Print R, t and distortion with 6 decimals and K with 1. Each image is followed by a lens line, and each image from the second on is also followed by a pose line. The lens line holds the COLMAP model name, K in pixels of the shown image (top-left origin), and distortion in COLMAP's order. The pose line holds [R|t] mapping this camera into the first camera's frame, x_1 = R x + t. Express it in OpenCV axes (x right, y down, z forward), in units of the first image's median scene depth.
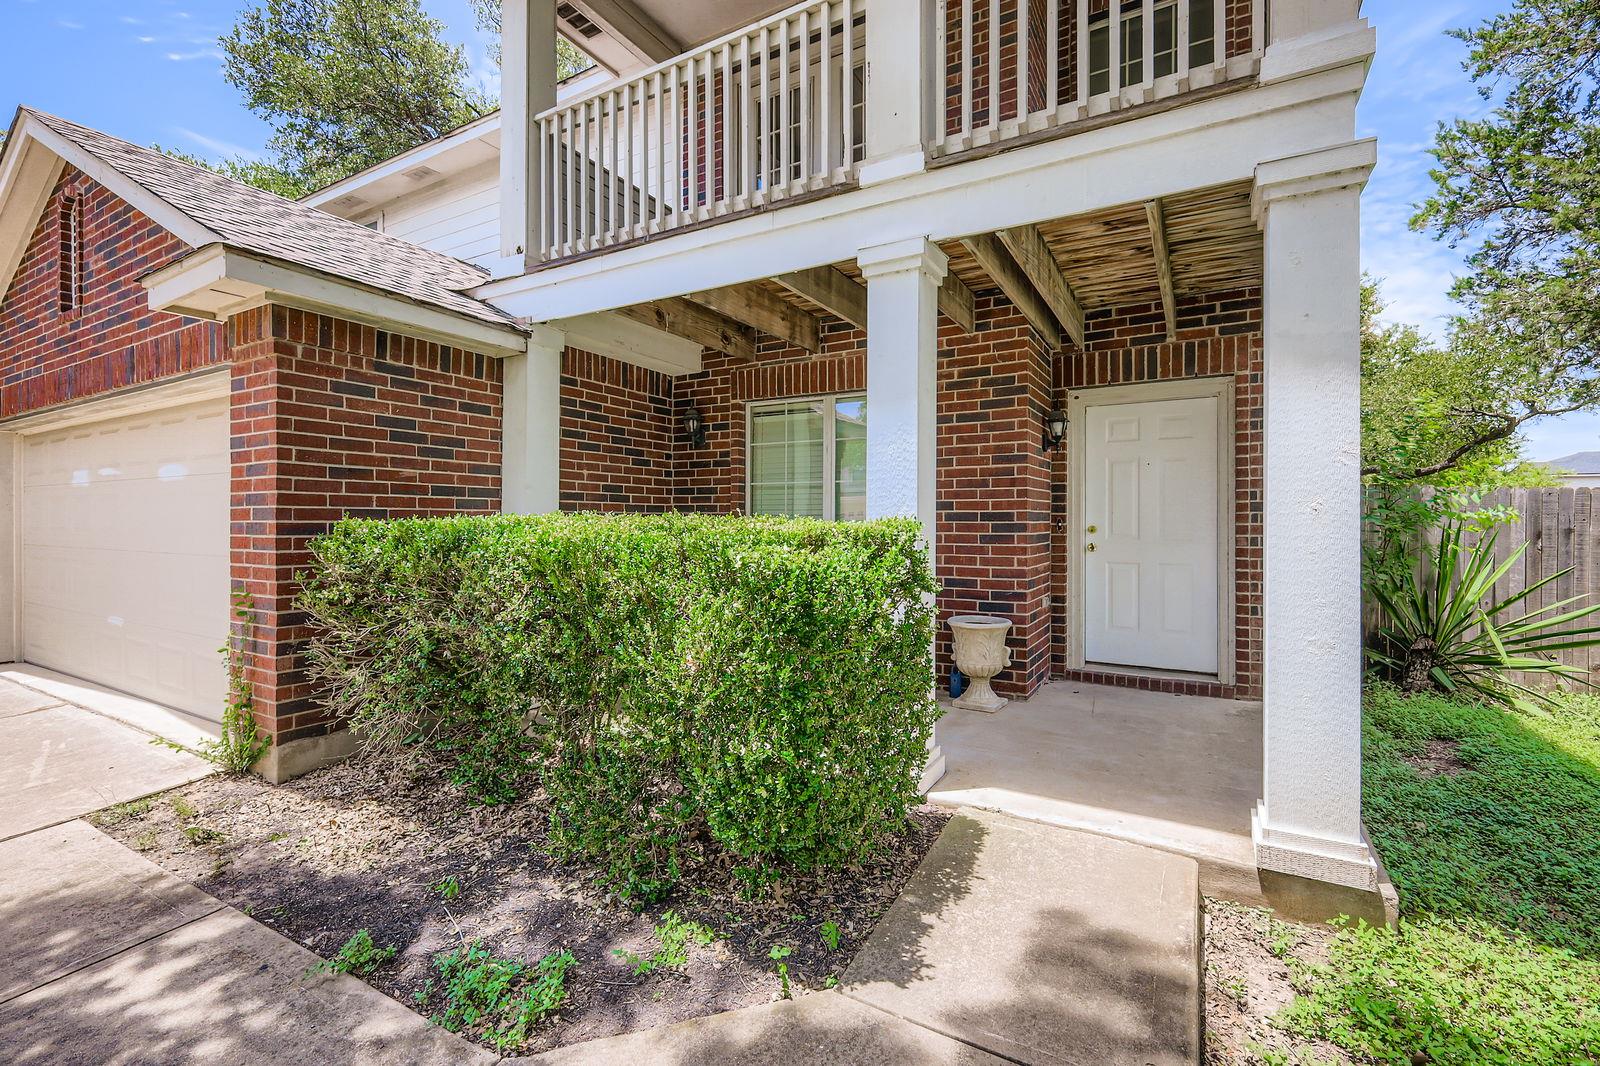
lens RADIAL K [[707.0, 0, 800.0], [0, 707.0, 533.0], [0, 0, 1]] dist [0.001118, 0.000054]
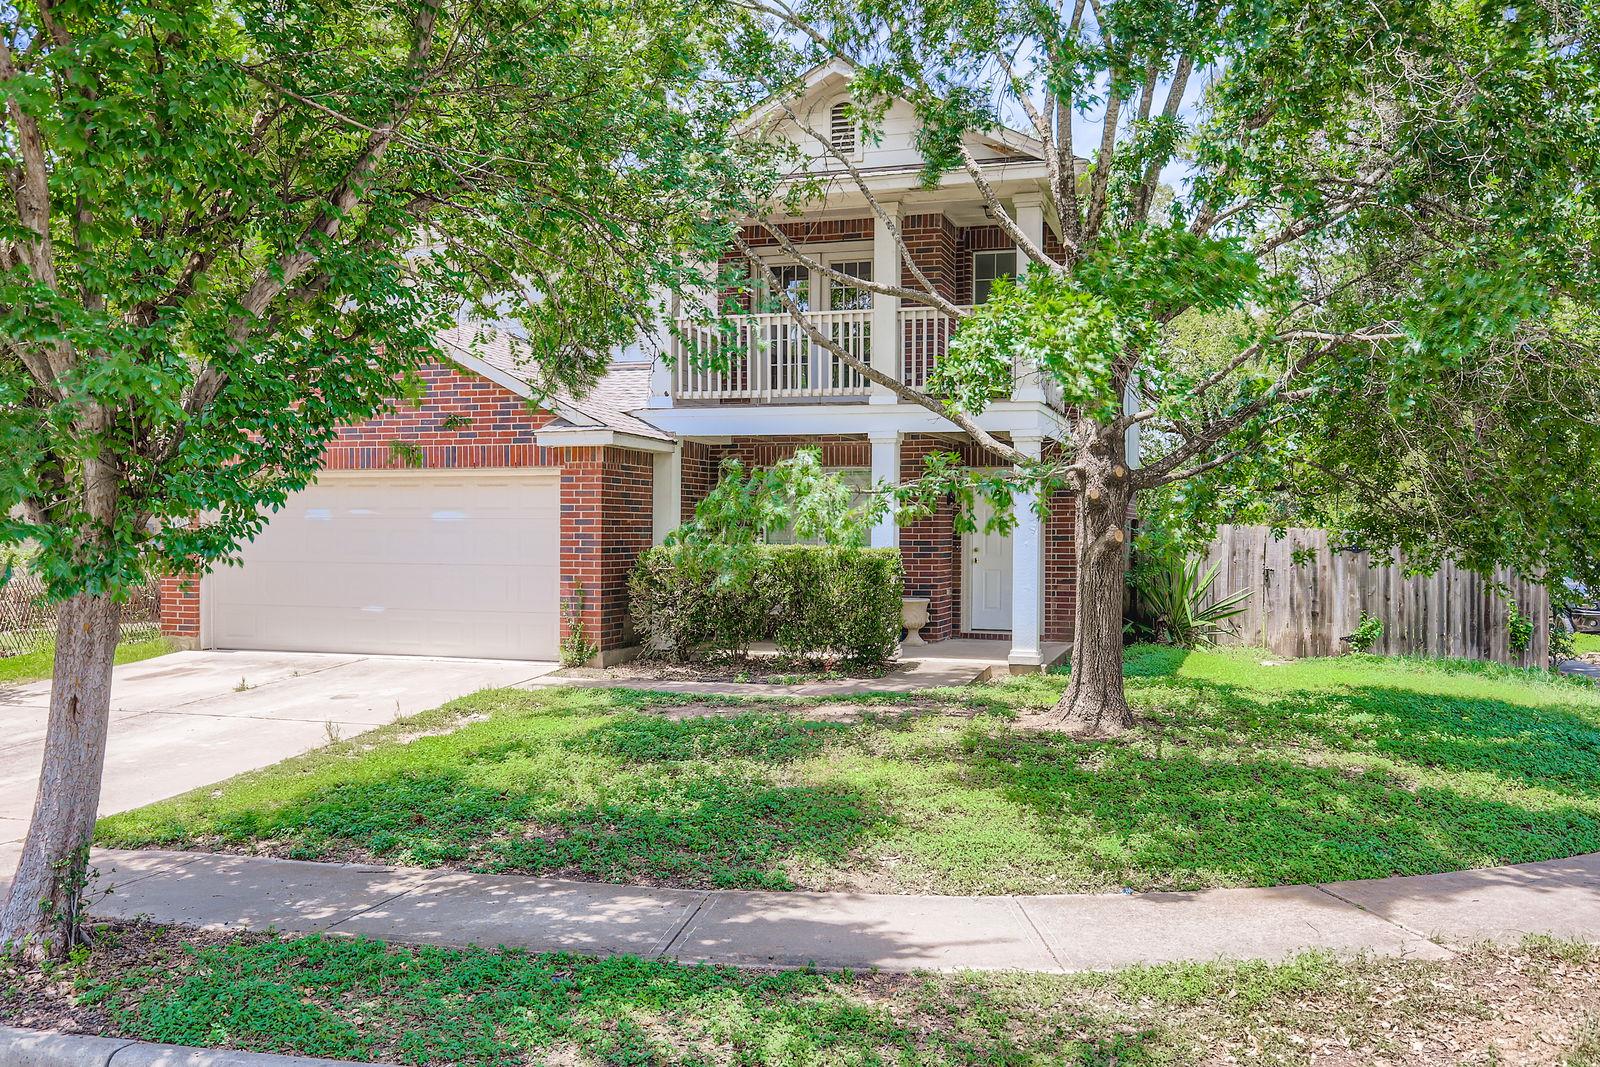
lens RADIAL K [[1376.1, 0, 800.0], [0, 1376.1, 533.5], [0, 0, 1]] dist [-0.001100, -0.000087]
pose [[0.979866, 0.004459, 0.199606, -0.723691], [-0.002965, 0.999965, -0.007781, -0.019428], [-0.199633, 0.007032, 0.979845, -2.365031]]
